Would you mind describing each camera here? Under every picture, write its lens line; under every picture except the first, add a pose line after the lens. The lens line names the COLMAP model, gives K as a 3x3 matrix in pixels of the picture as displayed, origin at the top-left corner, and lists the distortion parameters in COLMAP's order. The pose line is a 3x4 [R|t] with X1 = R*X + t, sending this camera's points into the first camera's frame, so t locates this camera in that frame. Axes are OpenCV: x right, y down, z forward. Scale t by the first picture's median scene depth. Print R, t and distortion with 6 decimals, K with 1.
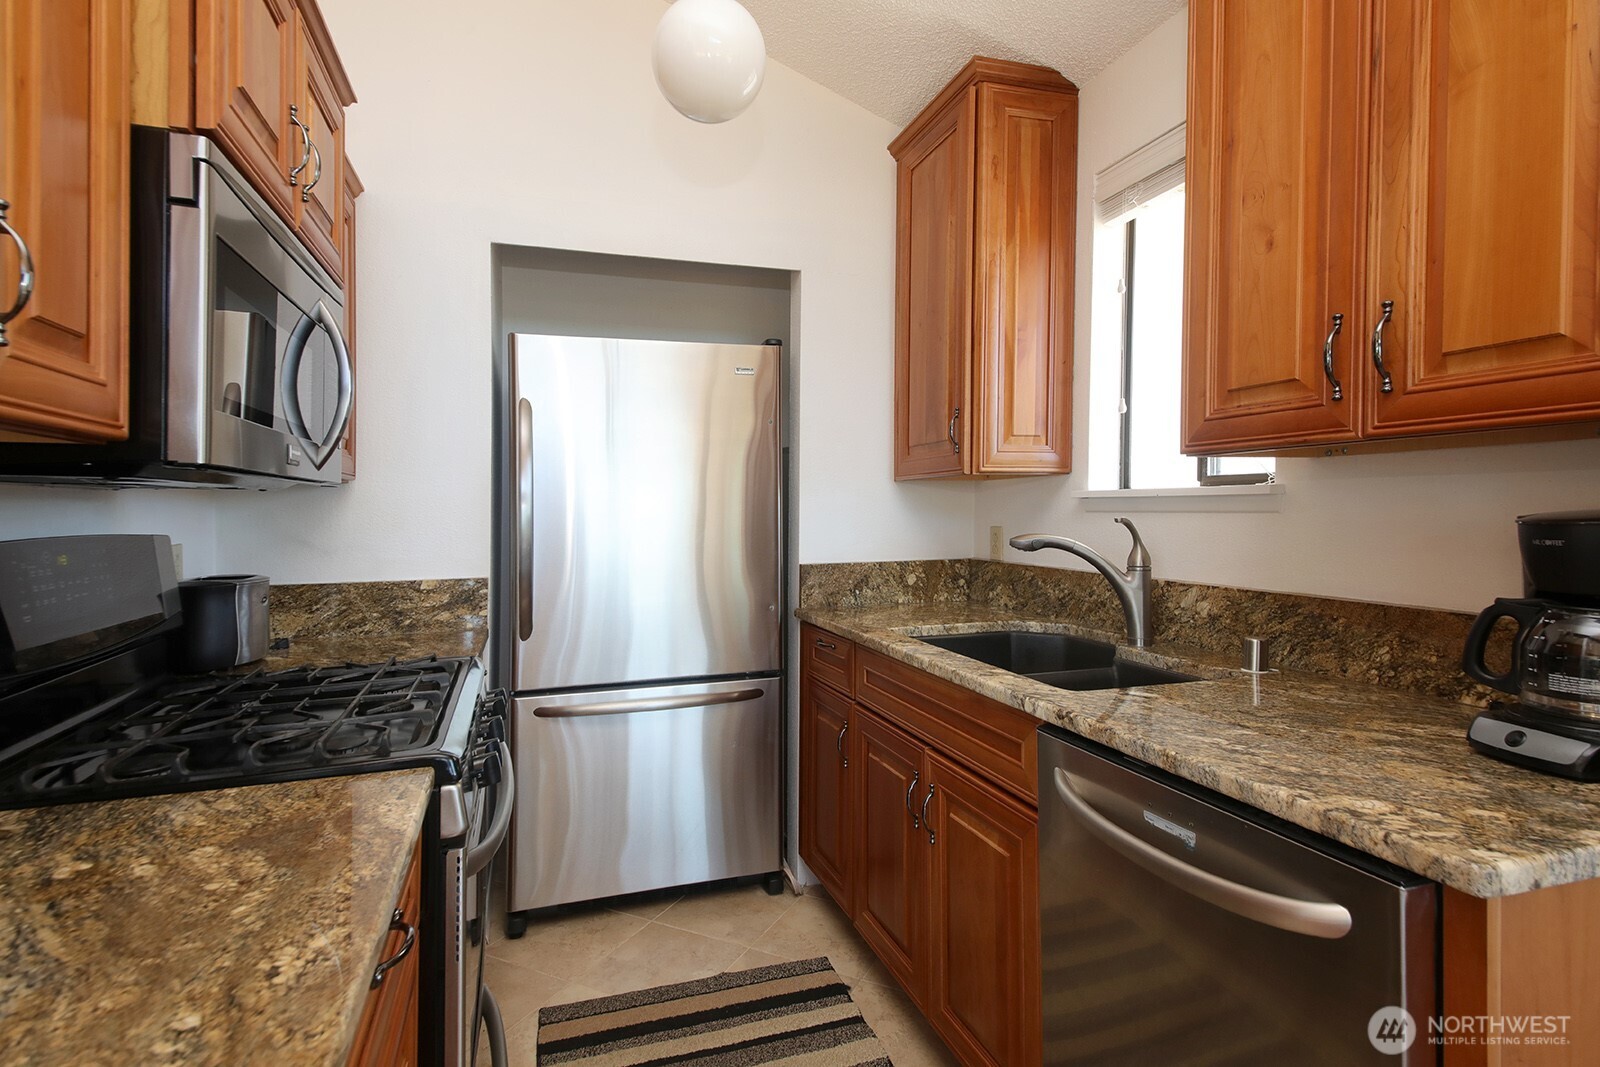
lens RADIAL K [[816.6, 0, 795.5], [0, 816.6, 528.3], [0, 0, 1]] dist [0.007163, 0.000184]
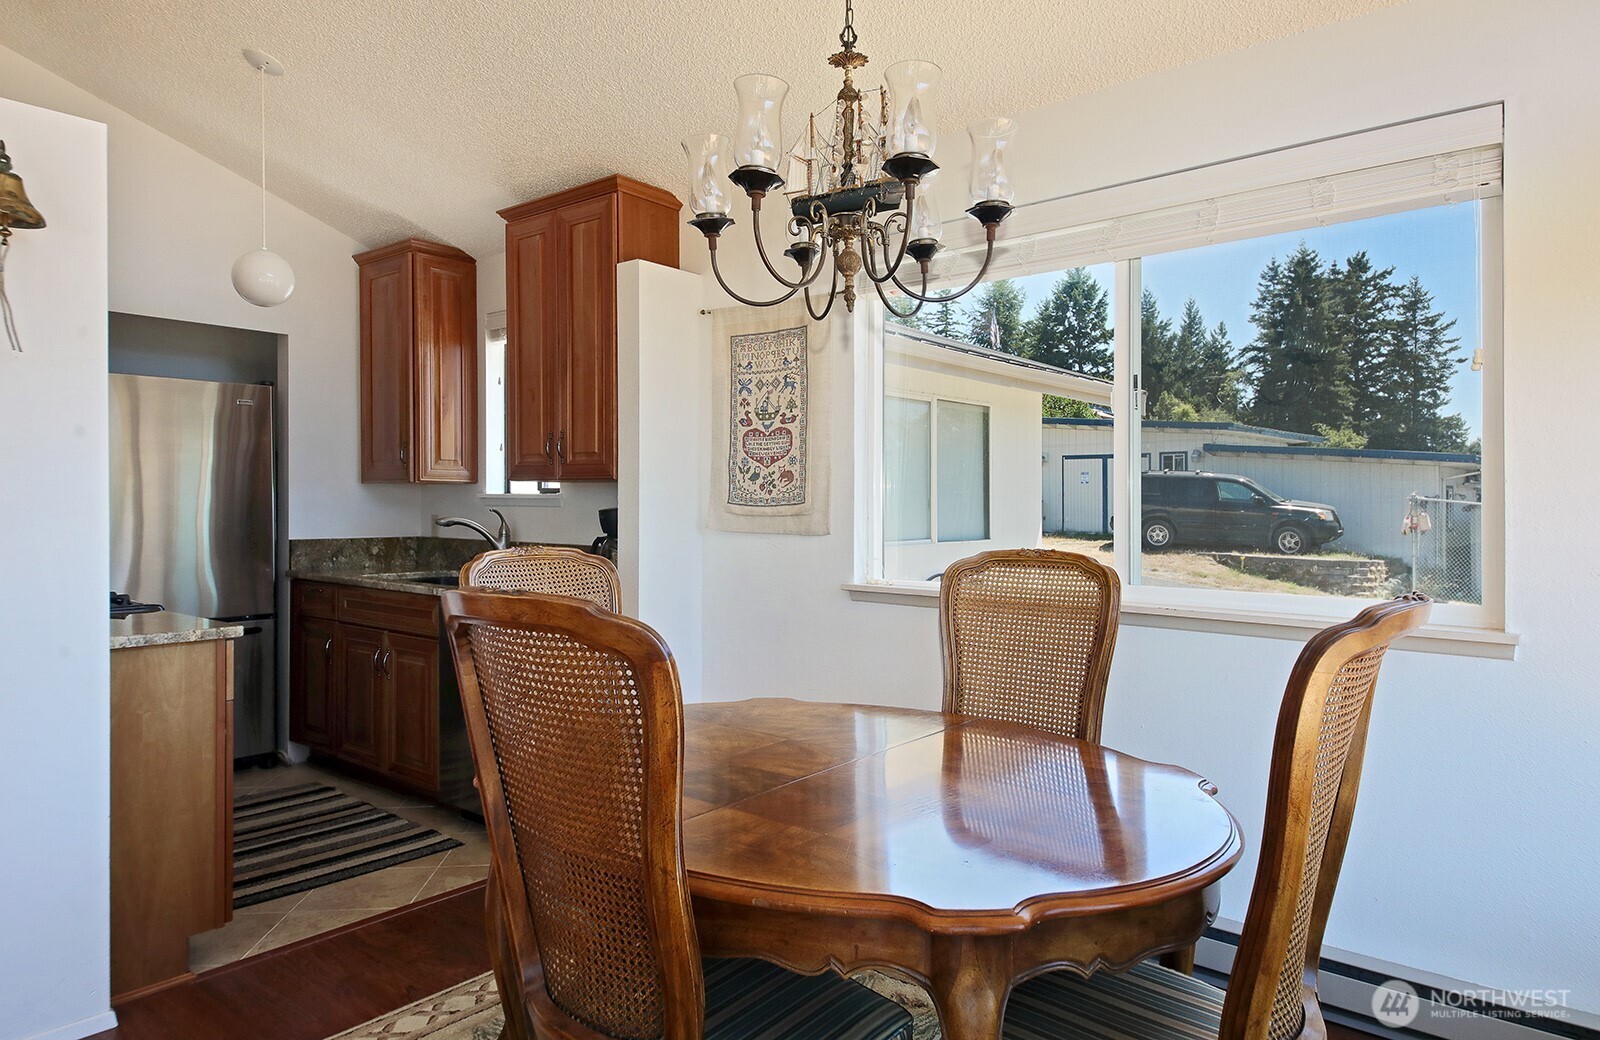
lens RADIAL K [[984.8, 0, 782.6], [0, 984.8, 547.8], [0, 0, 1]] dist [0.085373, 0.000922]
pose [[0.860604, -0.009387, 0.509189, -0.170745], [-0.001029, 0.999796, 0.020171, 0.024804], [-0.509274, -0.017883, 0.860419, -1.106955]]
